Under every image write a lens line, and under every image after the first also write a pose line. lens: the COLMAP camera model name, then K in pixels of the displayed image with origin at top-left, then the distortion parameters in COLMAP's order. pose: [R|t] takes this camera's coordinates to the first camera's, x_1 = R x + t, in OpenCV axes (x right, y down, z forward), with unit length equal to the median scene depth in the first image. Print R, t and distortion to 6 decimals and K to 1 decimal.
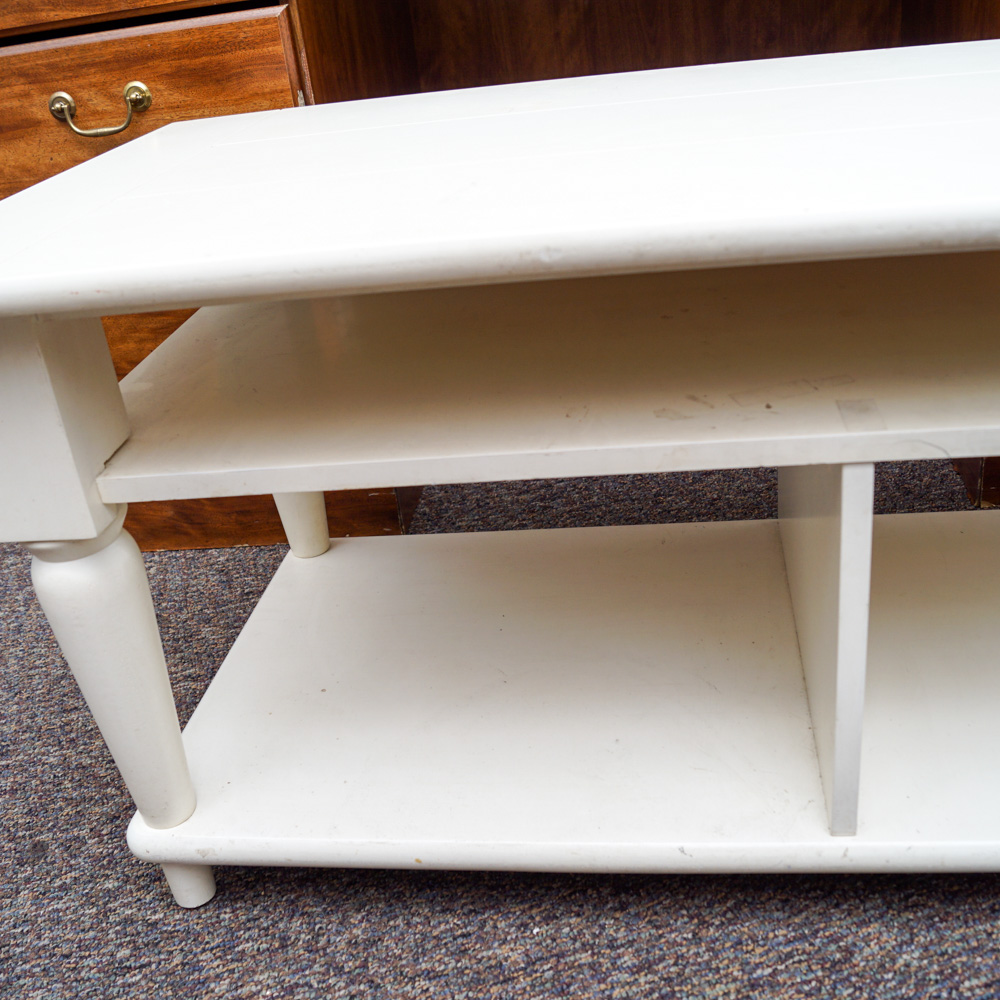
lens RADIAL K [[1163.5, 0, 500.0], [0, 1163.5, 500.0], [0, 0, 1]] dist [-0.091271, 0.023537]
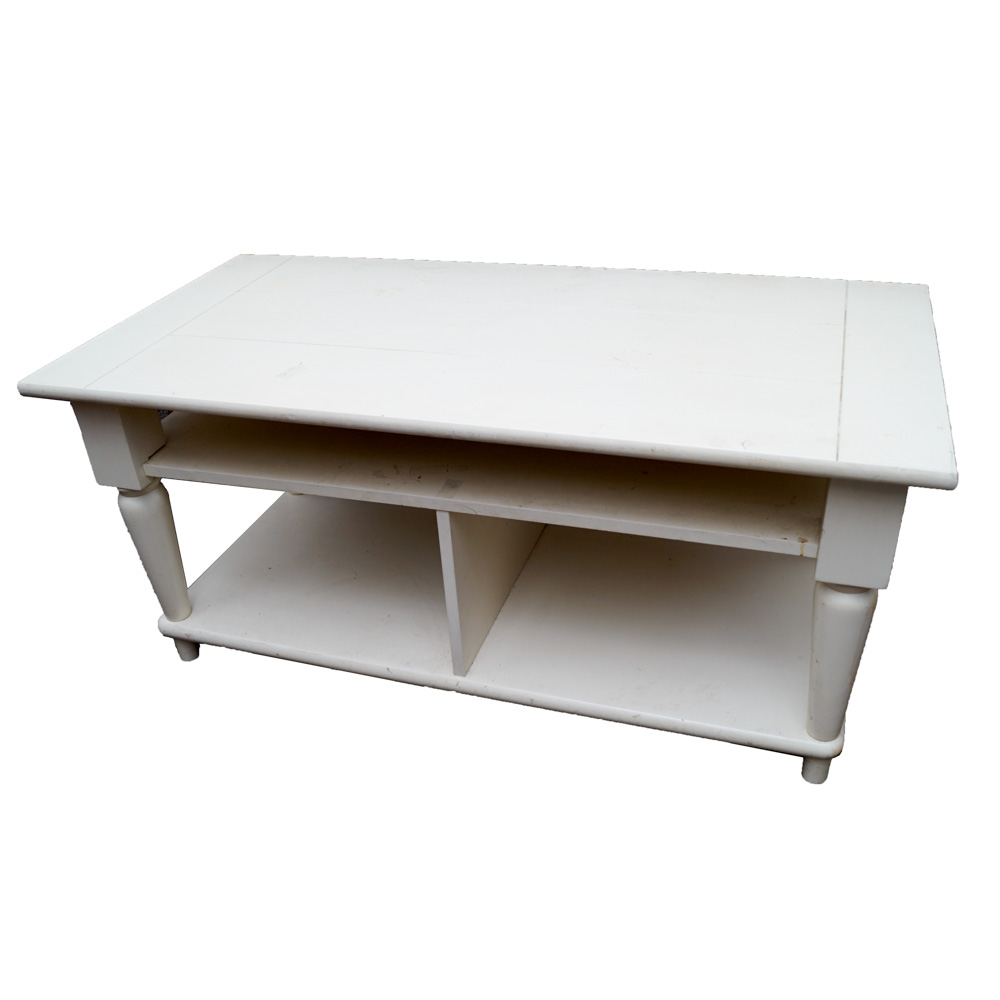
lens RADIAL K [[958.8, 0, 500.0], [0, 958.8, 500.0], [0, 0, 1]] dist [-0.069977, -0.000316]
pose [[0.980970, 0.143911, -0.130337, 0.609944], [-0.131694, 0.986436, 0.097986, -0.231244], [0.142670, -0.078957, 0.986616, -0.775850]]
